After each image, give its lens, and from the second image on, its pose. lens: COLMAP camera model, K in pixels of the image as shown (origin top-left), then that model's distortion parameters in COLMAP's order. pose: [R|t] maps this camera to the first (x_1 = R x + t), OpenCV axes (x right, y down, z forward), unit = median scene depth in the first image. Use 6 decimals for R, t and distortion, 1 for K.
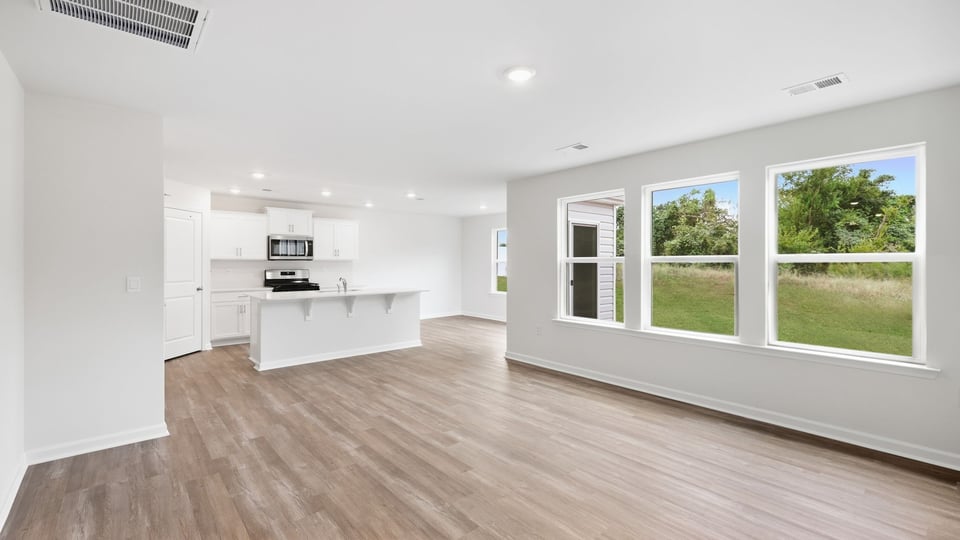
lens RADIAL K [[416.8, 0, 475.6], [0, 416.8, 263.8], [0, 0, 1]] dist [0.011207, -0.000304]
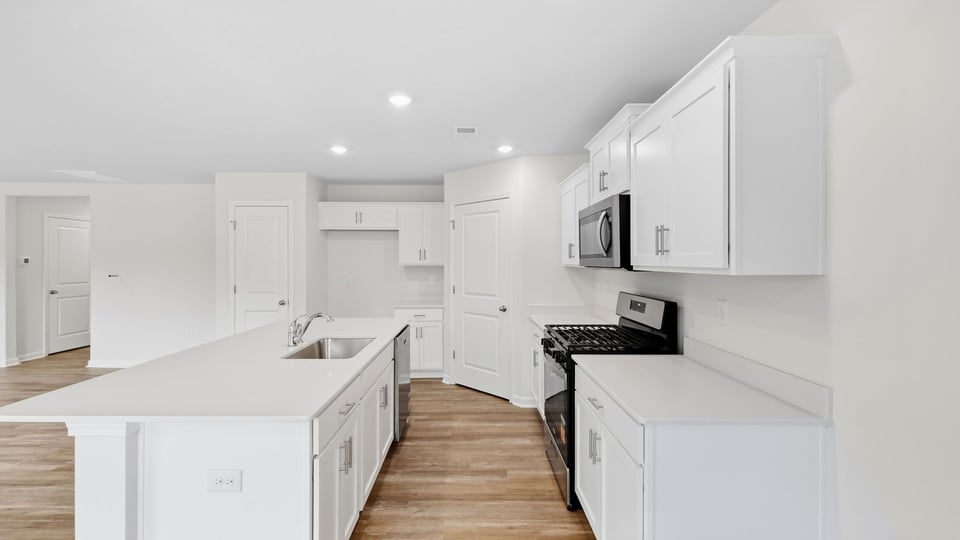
lens RADIAL K [[410.3, 0, 474.7], [0, 410.3, 261.1], [0, 0, 1]] dist [-0.003254, -0.000271]
pose [[-0.641555, -0.003876, -0.767068, -0.193187], [-0.004657, 0.999988, -0.001157, -0.031272], [0.767063, 0.002830, -0.641565, 2.431081]]
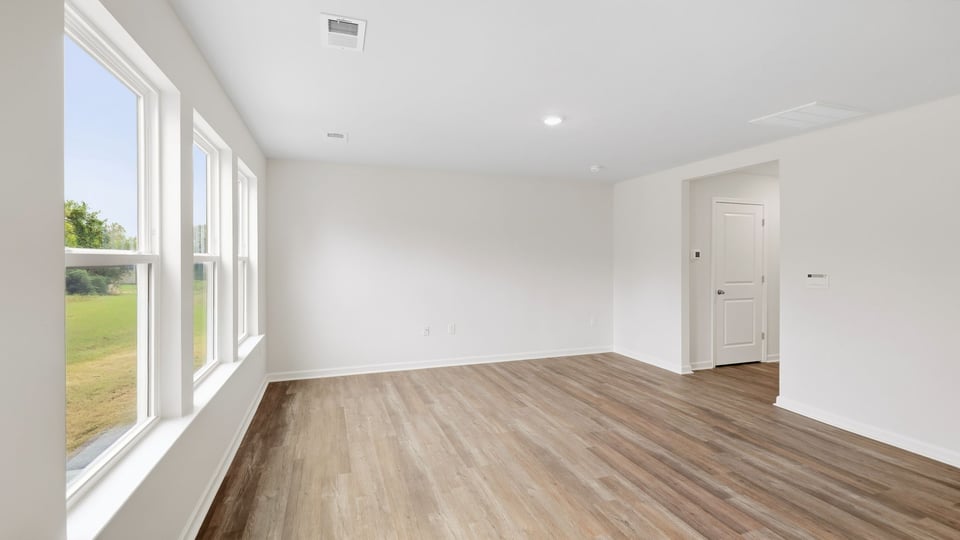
lens RADIAL K [[416.8, 0, 478.5], [0, 416.8, 260.8], [0, 0, 1]] dist [0.011207, -0.000304]
pose [[-0.935601, -0.004163, 0.353034, -0.097724], [-0.001993, 0.999977, 0.006511, -0.012379], [-0.353053, 0.005388, -0.935588, 1.632458]]
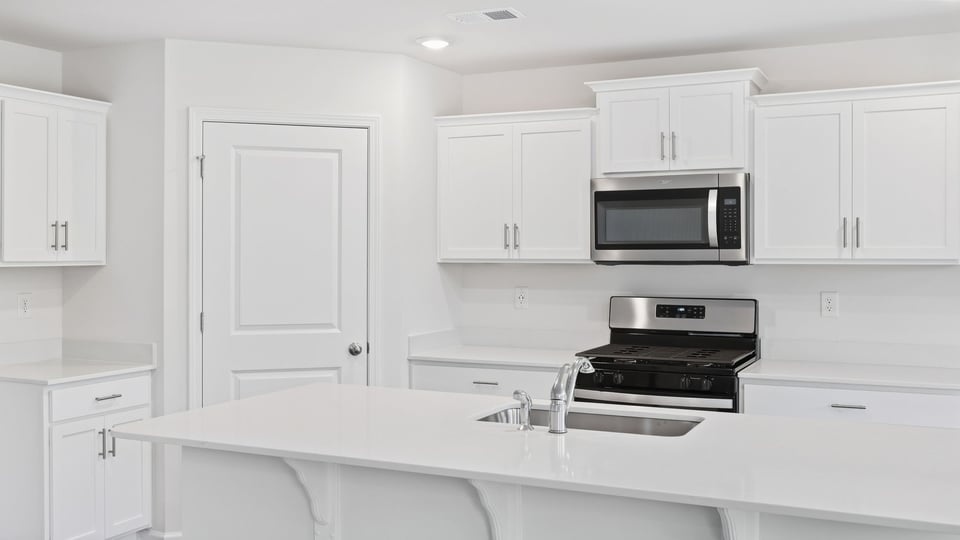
lens RADIAL K [[949.4, 0, 467.1], [0, 949.4, 262.5], [0, 0, 1]] dist [-0.021247, 0.000000]
pose [[0.395231, 0.009037, -0.918537, 0.159306], [-0.000392, 0.999953, 0.009669, -0.033232], [0.918582, -0.003461, 0.395216, 1.348659]]
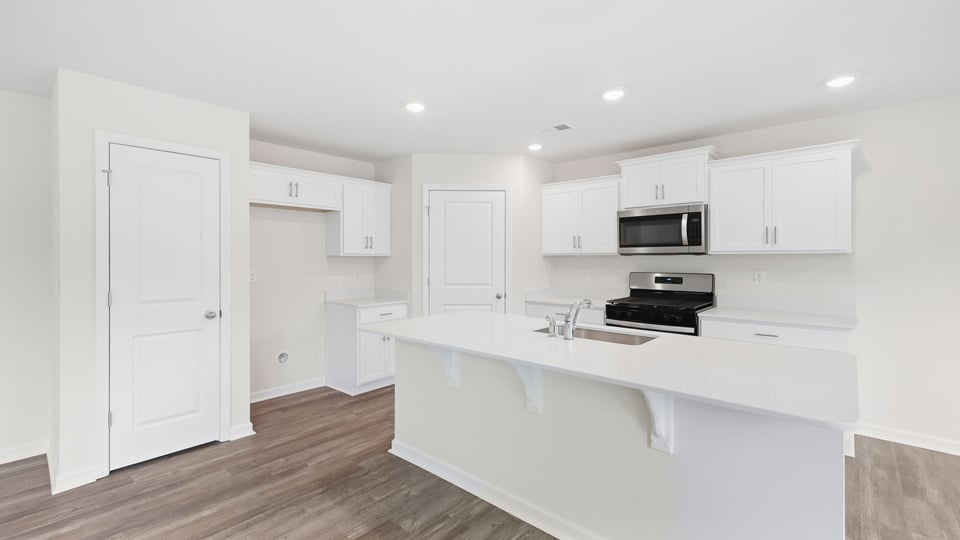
lens RADIAL K [[410.3, 0, 472.8], [0, 410.3, 261.0], [0, 0, 1]] dist [-0.003254, -0.000271]
pose [[0.117274, 0.003546, -0.993093, 0.065977], [-0.000713, 0.999994, 0.003486, -0.005367], [0.993099, 0.000300, 0.117276, 1.514415]]
